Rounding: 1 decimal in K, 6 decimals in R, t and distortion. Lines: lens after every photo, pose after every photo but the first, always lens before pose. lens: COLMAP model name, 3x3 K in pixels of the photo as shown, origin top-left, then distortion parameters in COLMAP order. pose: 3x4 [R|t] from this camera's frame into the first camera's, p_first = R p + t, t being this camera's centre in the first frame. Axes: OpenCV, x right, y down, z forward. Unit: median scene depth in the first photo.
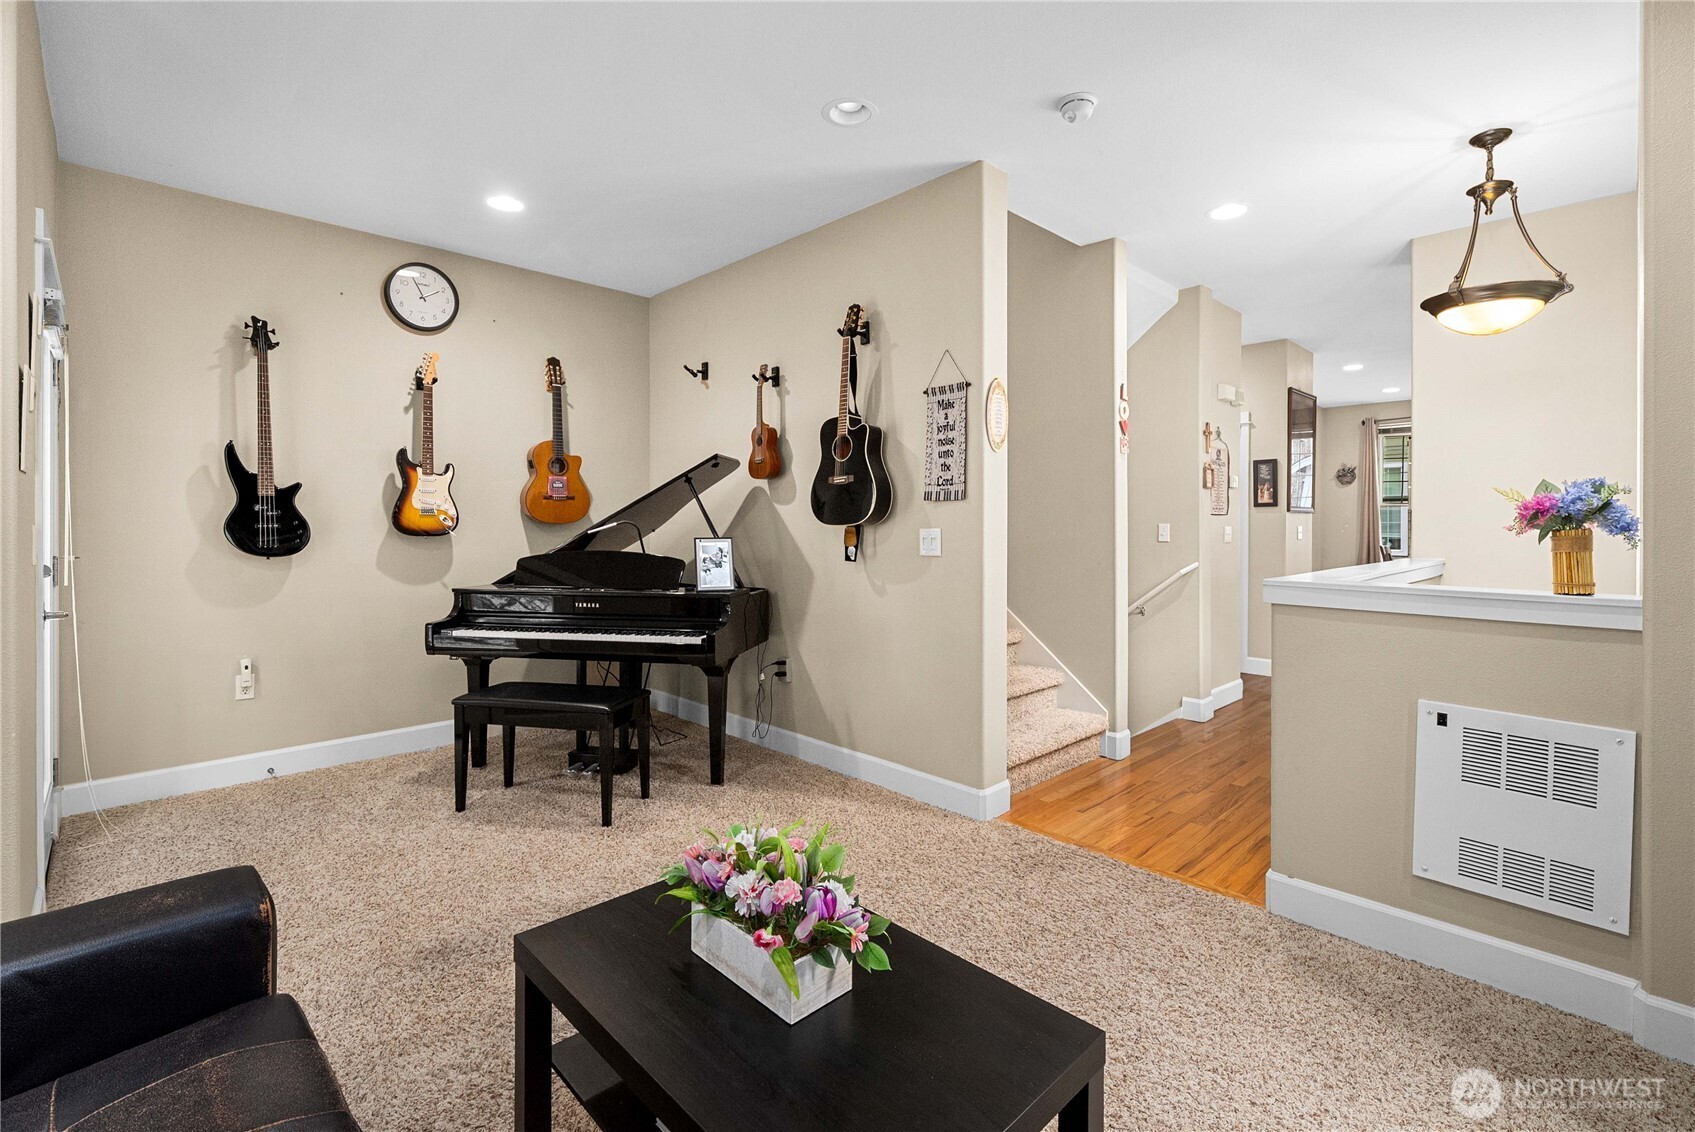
lens RADIAL K [[764.4, 0, 847.5], [0, 764.4, 566.0], [0, 0, 1]] dist [-0.001763, -0.000008]
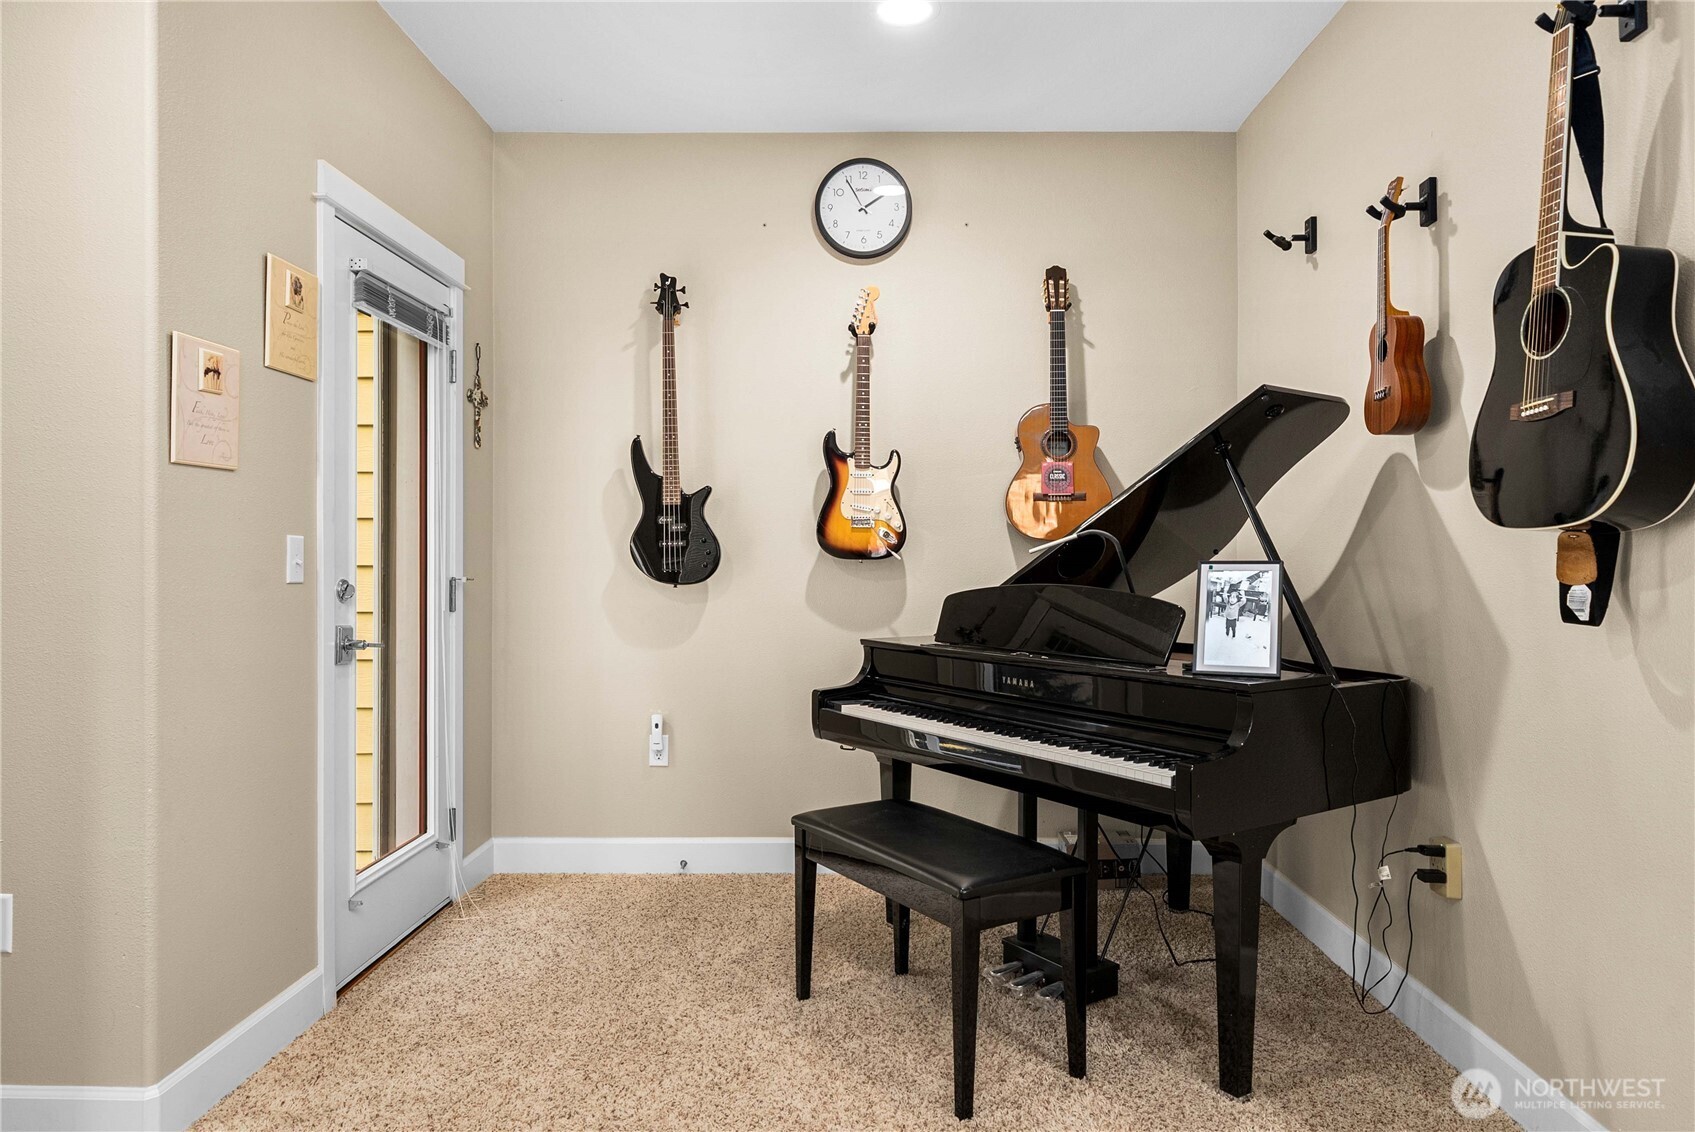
lens RADIAL K [[1057.2, 0, 852.0], [0, 1057.2, 572.4], [0, 0, 1]] dist [0.003995, 0.000122]
pose [[0.710599, 0.010331, -0.703521, 0.109439], [-0.038121, 0.998989, -0.023835, -0.005228], [0.702564, 0.043756, 0.710274, 0.357378]]
